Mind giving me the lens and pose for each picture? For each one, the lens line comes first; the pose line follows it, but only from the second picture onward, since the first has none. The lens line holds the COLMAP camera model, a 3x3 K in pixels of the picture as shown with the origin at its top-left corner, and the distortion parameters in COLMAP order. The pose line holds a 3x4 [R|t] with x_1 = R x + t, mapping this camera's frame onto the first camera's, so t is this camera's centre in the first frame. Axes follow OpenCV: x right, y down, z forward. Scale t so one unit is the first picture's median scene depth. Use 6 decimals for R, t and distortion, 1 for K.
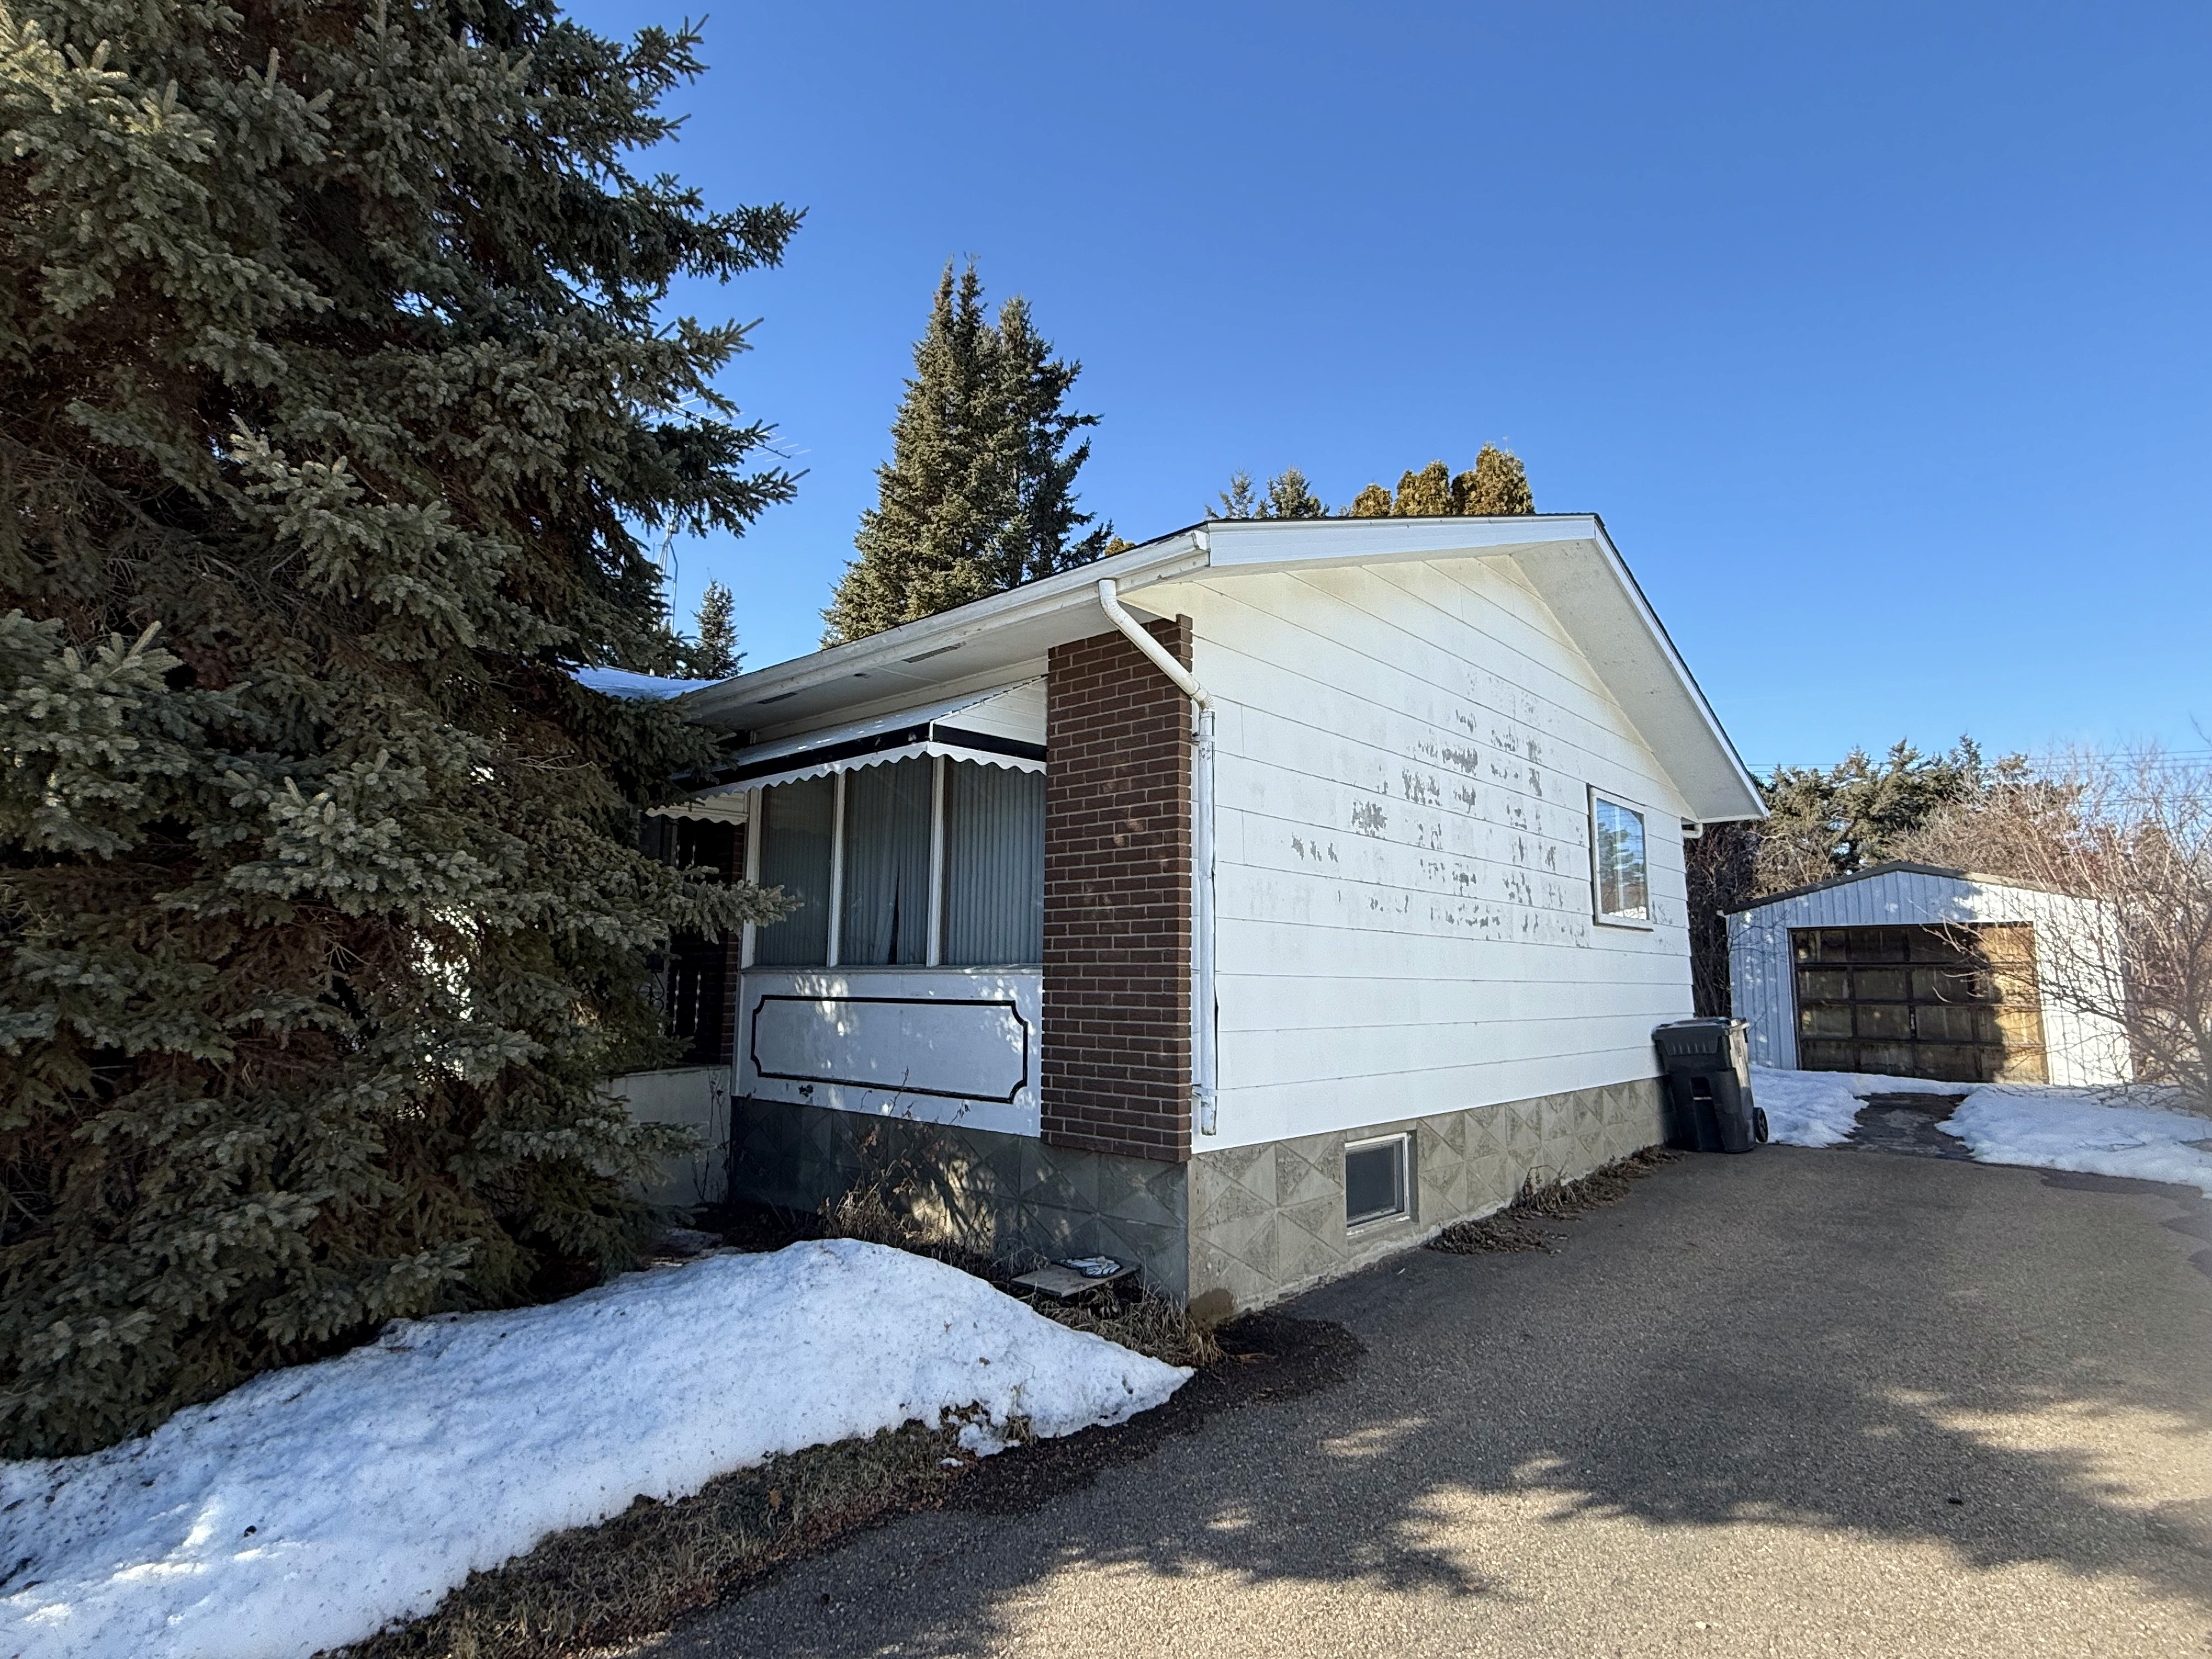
lens RADIAL K [[1175.2, 0, 1113.8], [0, 1175.2, 848.1], [0, 0, 1]] dist [0.001355, 0.041907]
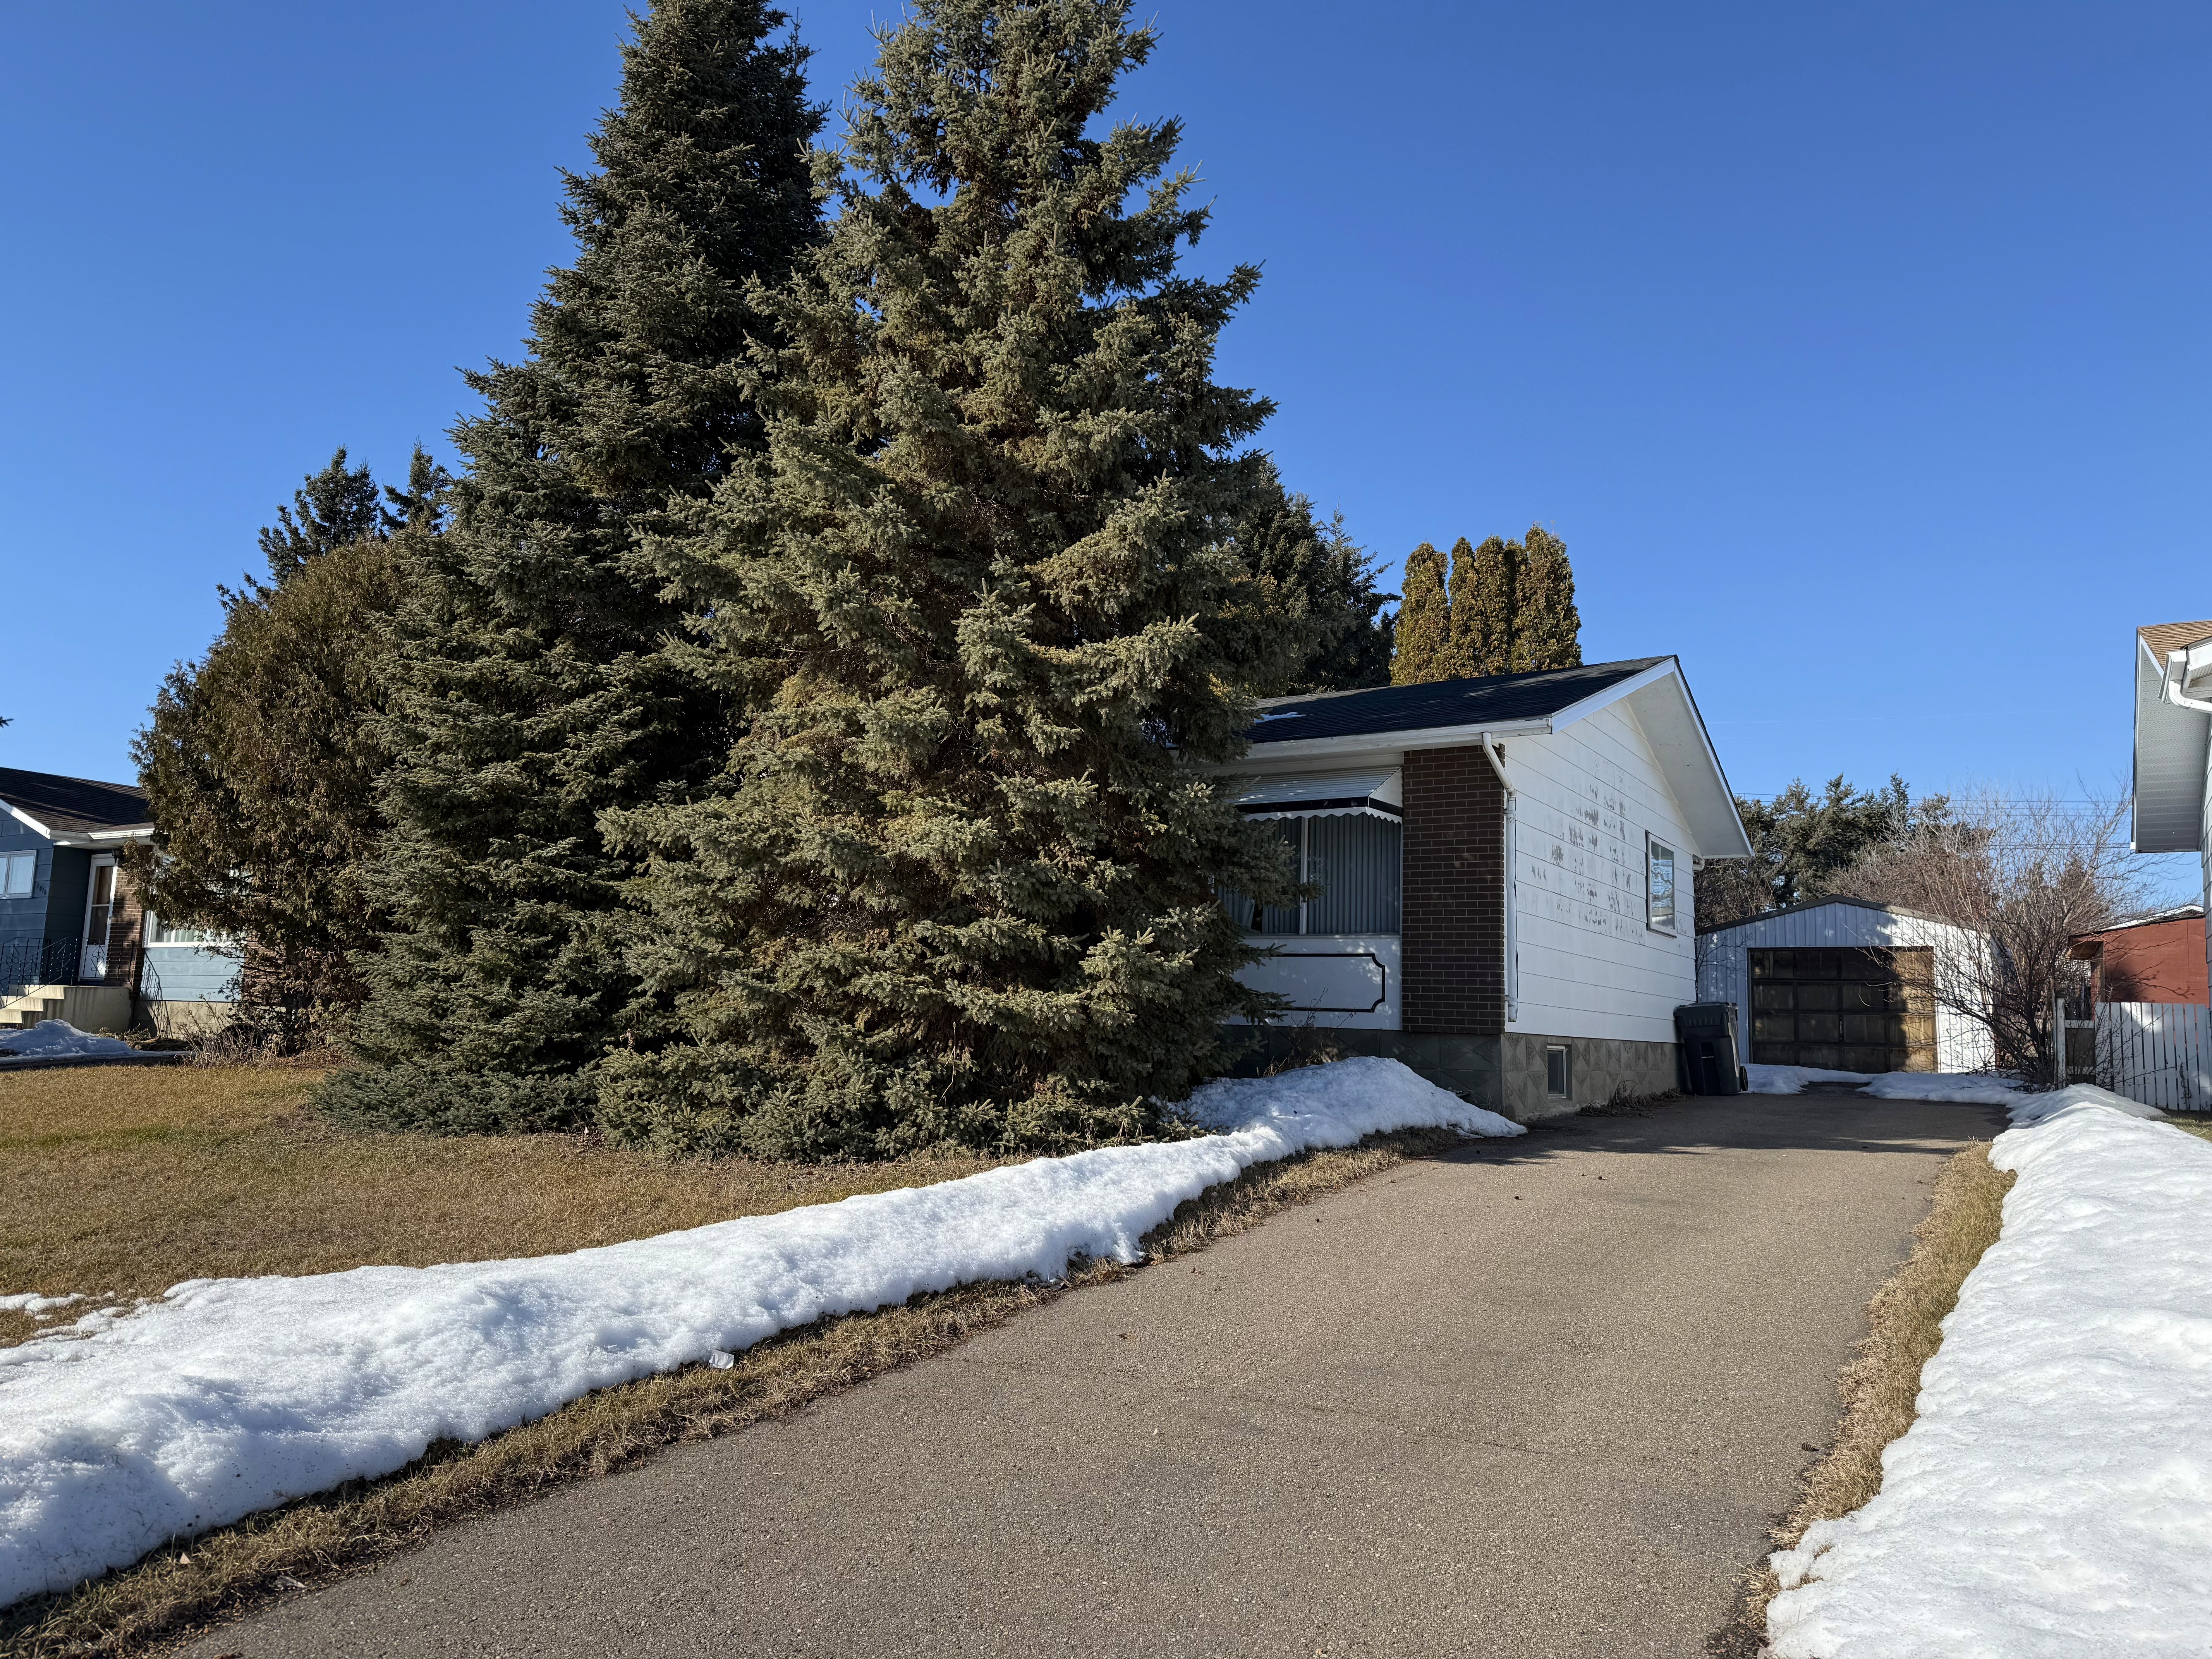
lens RADIAL K [[1522.9, 0, 1102.6], [0, 1522.9, 882.0], [0, 0, 1]] dist [0.051826, -0.001784]
pose [[0.988058, 0.040020, 0.148792, -0.322395], [-0.043610, 0.998829, 0.020948, -0.001846], [-0.147780, -0.027187, 0.988647, -0.455699]]
